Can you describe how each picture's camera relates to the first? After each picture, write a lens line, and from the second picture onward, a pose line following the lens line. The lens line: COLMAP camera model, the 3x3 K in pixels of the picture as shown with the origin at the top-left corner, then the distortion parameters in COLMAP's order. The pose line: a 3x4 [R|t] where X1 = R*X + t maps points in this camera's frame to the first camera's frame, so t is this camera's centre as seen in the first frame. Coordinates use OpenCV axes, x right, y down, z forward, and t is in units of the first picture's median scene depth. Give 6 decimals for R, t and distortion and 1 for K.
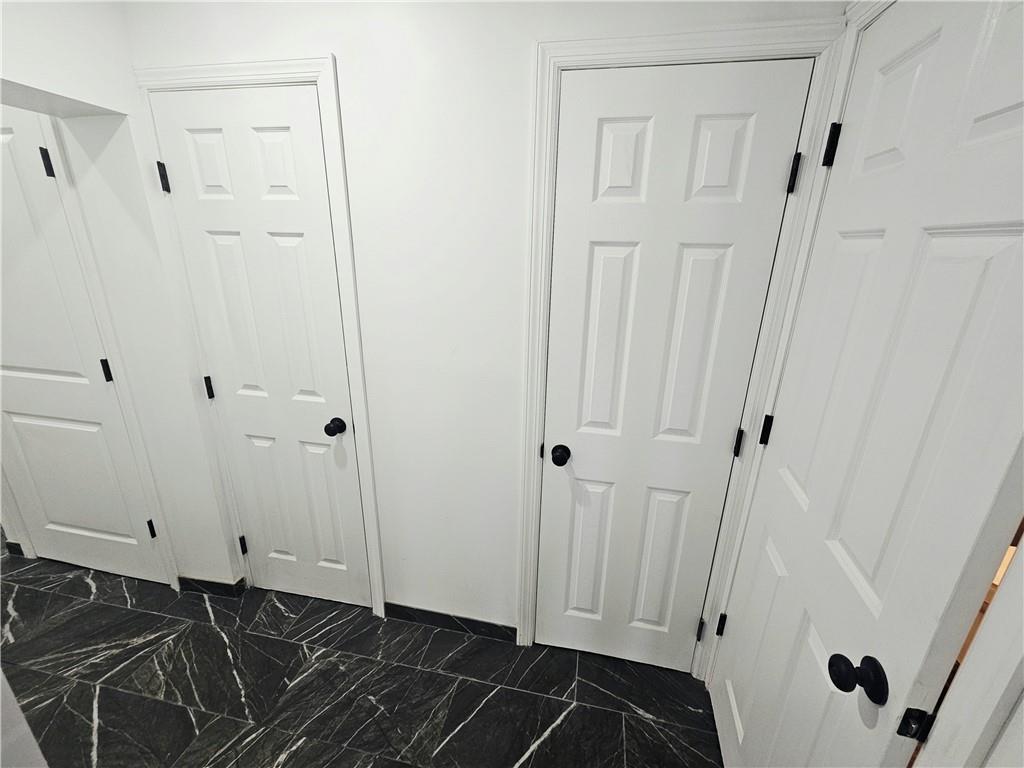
lens RADIAL K [[418.5, 0, 514.7], [0, 418.5, 380.5], [0, 0, 1]] dist [0.001797, 0.000019]
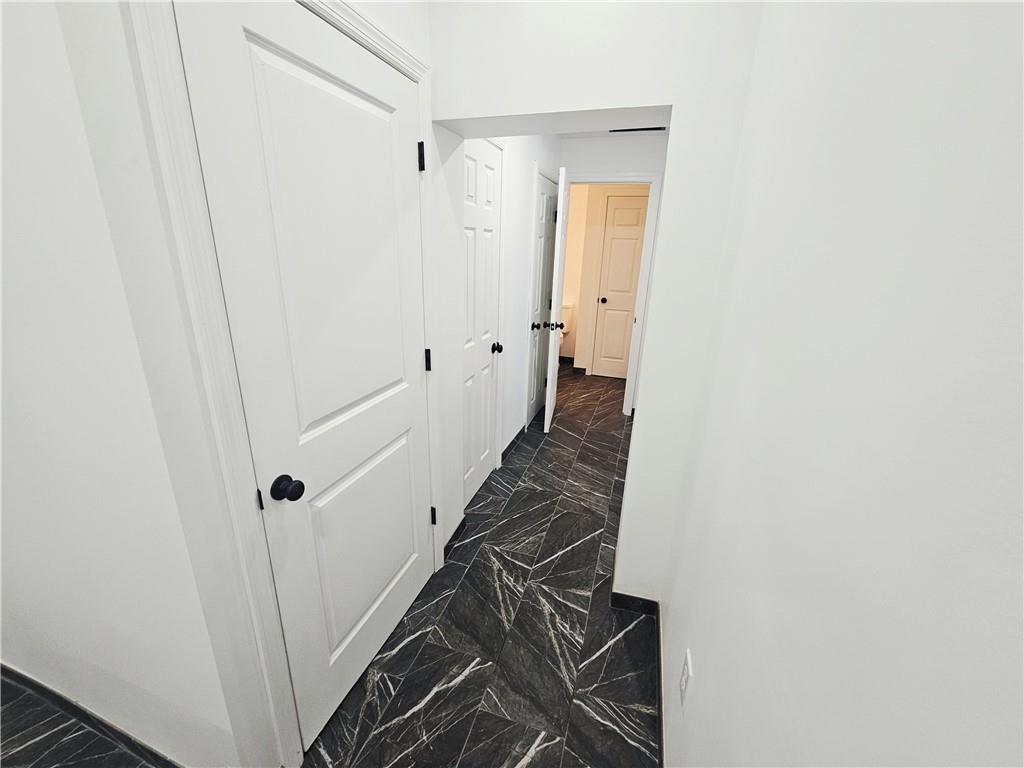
lens RADIAL K [[418.5, 0, 512.6], [0, 418.5, 383.3], [0, 0, 1]] dist [0.001797, 0.000019]
pose [[0.123397, -0.328340, 0.936465, -1.918834], [0.276204, 0.917751, 0.285384, -0.205650], [-0.953145, 0.223439, 0.203936, 0.608548]]
